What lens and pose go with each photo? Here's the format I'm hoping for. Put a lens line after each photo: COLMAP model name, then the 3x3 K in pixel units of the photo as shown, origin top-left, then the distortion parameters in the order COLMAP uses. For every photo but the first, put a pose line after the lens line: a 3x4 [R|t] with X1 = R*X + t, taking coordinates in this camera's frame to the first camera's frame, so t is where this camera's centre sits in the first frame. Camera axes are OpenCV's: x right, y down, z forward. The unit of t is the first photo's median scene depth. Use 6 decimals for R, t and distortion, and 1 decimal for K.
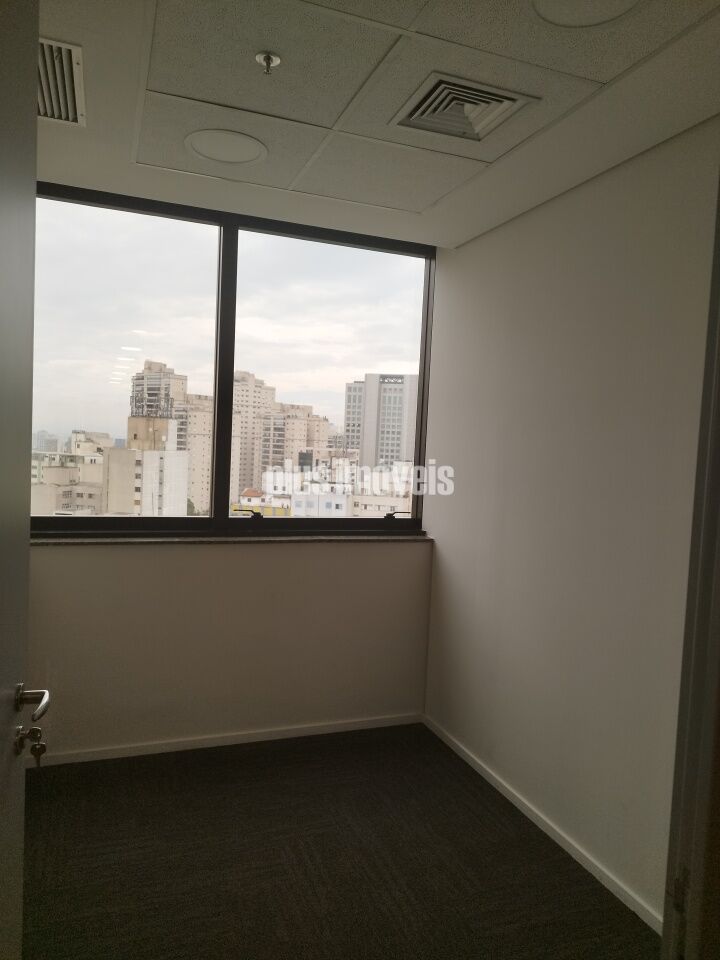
lens RADIAL K [[683.3, 0, 355.2], [0, 683.3, 480.4], [0, 0, 1]] dist [-0.000296, -0.000265]
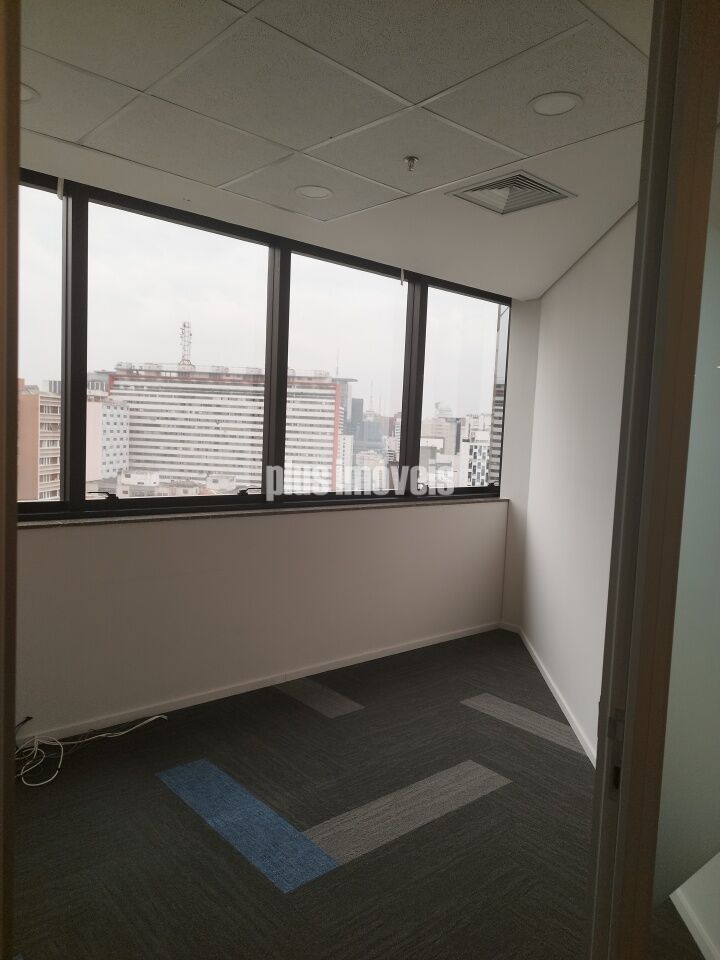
lens RADIAL K [[683.3, 0, 362.5], [0, 683.3, 487.8], [0, 0, 1]] dist [-0.000296, -0.000265]
pose [[0.940505, -0.031276, 0.338338, -0.099746], [0.015761, 0.998698, 0.048507, -0.002681], [-0.339415, -0.040289, 0.939774, -0.038338]]
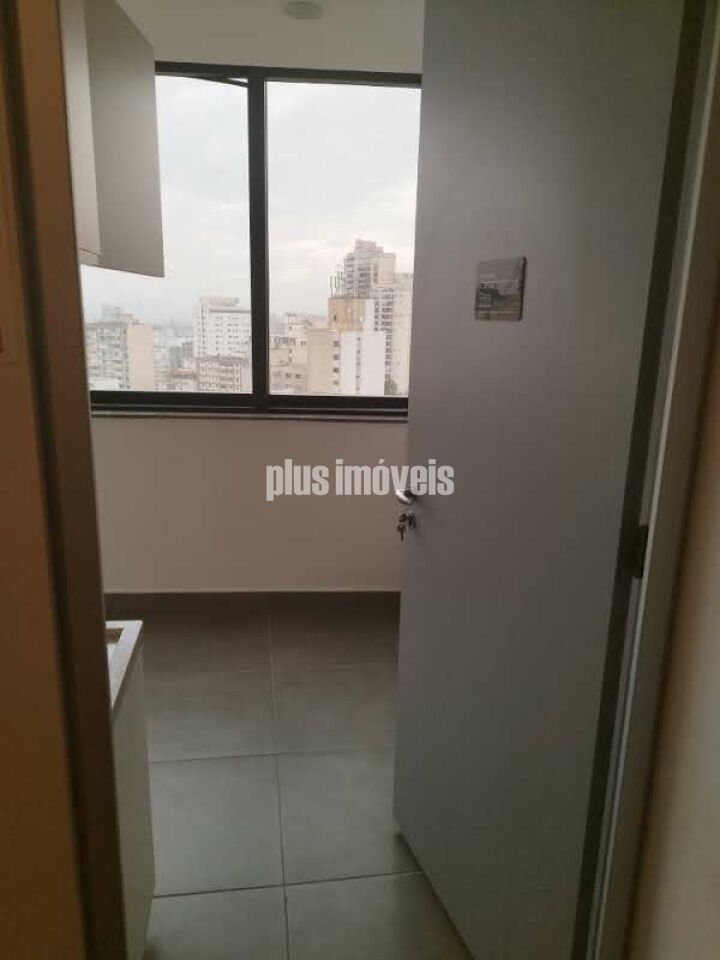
lens RADIAL K [[683.3, 0, 359.4], [0, 683.3, 476.2], [0, 0, 1]] dist [-0.000296, -0.000265]
pose [[0.944220, 0.051868, -0.325205, 0.058849], [0.002478, 0.986371, 0.164516, 0.001885], [0.329306, -0.156146, 0.931223, 0.020308]]
